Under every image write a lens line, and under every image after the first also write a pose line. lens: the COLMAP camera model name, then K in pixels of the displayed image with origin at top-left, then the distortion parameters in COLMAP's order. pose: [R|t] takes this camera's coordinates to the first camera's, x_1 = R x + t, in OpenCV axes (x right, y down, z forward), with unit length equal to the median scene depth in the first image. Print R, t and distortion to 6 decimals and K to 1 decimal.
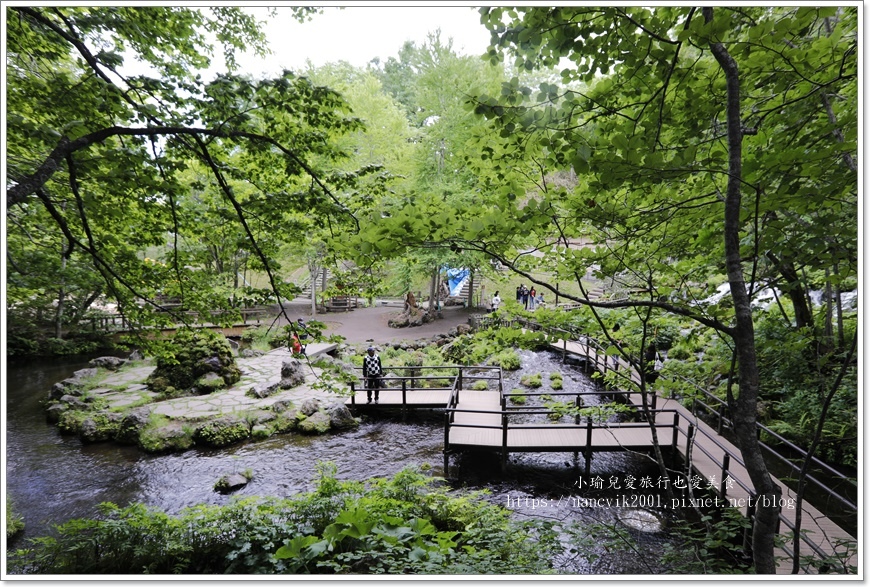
lens RADIAL K [[429.7, 0, 454.8], [0, 429.7, 296.6], [0, 0, 1]] dist [-0.078795, 0.036314]
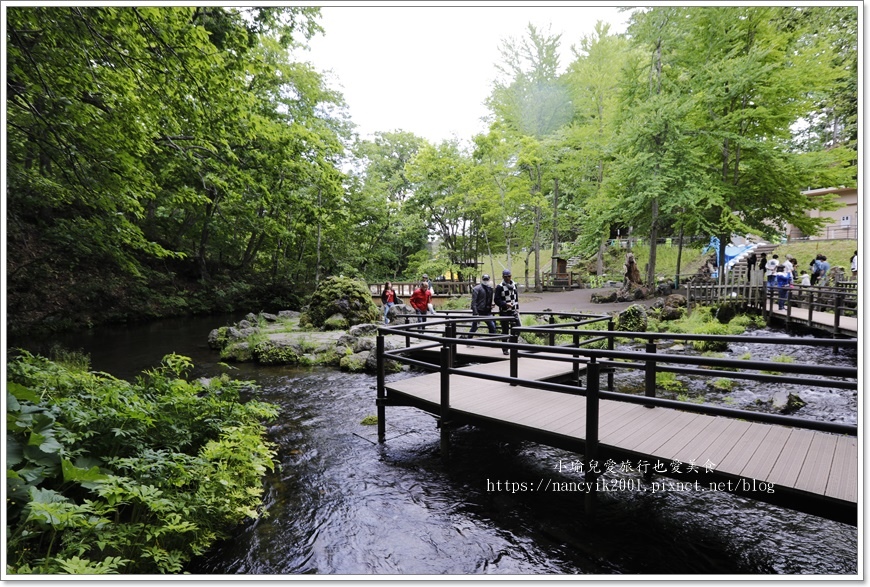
lens RADIAL K [[429.7, 0, 454.8], [0, 429.7, 296.6], [0, 0, 1]] dist [-0.078795, 0.036314]
pose [[0.755761, 0.014548, -0.654685, 0.438094], [-0.037170, 0.999094, -0.020707, 0.214071], [0.653791, 0.039984, 0.755618, 0.568624]]
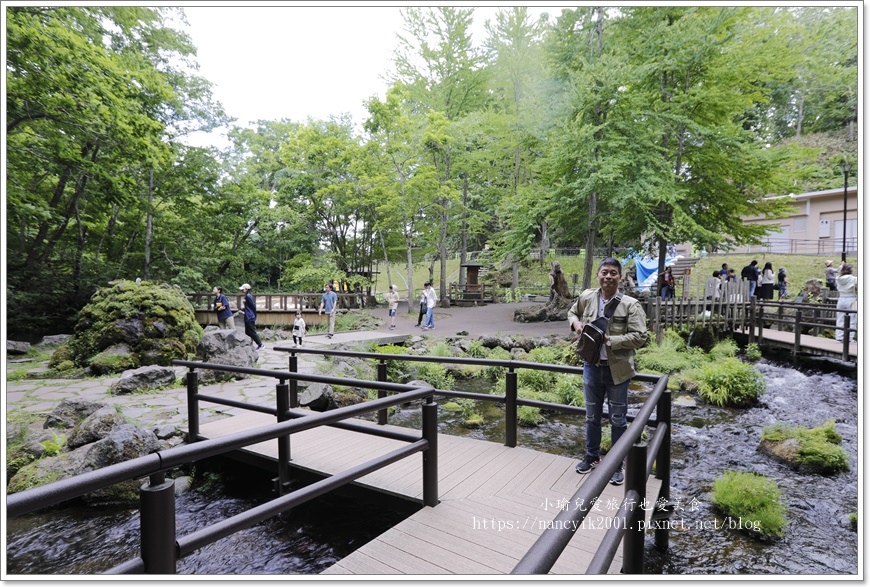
lens RADIAL K [[429.7, 0, 454.8], [0, 429.7, 296.6], [0, 0, 1]] dist [-0.078795, 0.036314]
pose [[0.887109, 0.004712, -0.461536, 0.150459], [-0.035926, 0.997619, -0.058866, 0.186533], [0.460160, 0.068802, 0.885166, 0.987248]]
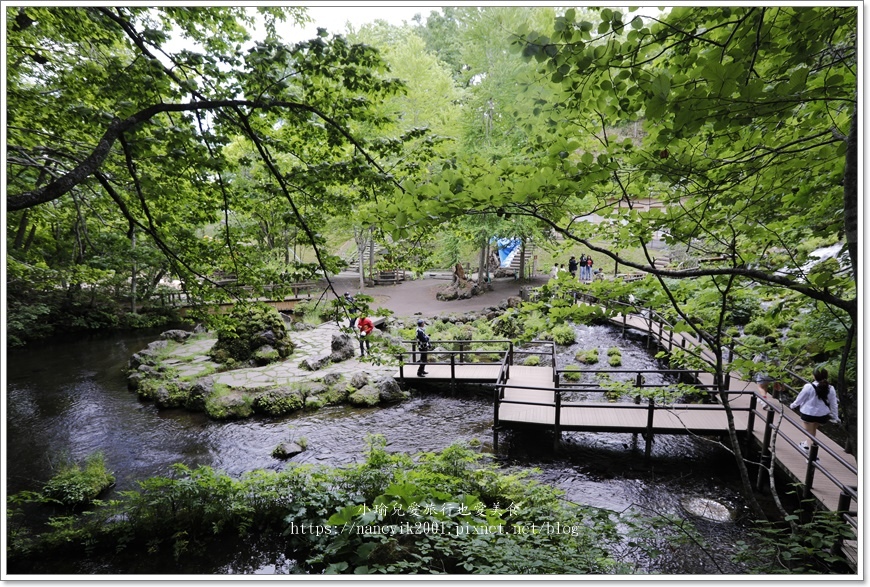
lens RADIAL K [[442.4, 0, 437.4], [0, 442.4, 306.5], [0, 0, 1]] dist [-0.075203, 0.039098]
pose [[0.988232, -0.001991, -0.152952, 0.002002], [0.015159, 0.996268, 0.084978, 0.000420], [0.152212, -0.086296, 0.984573, 0.013387]]
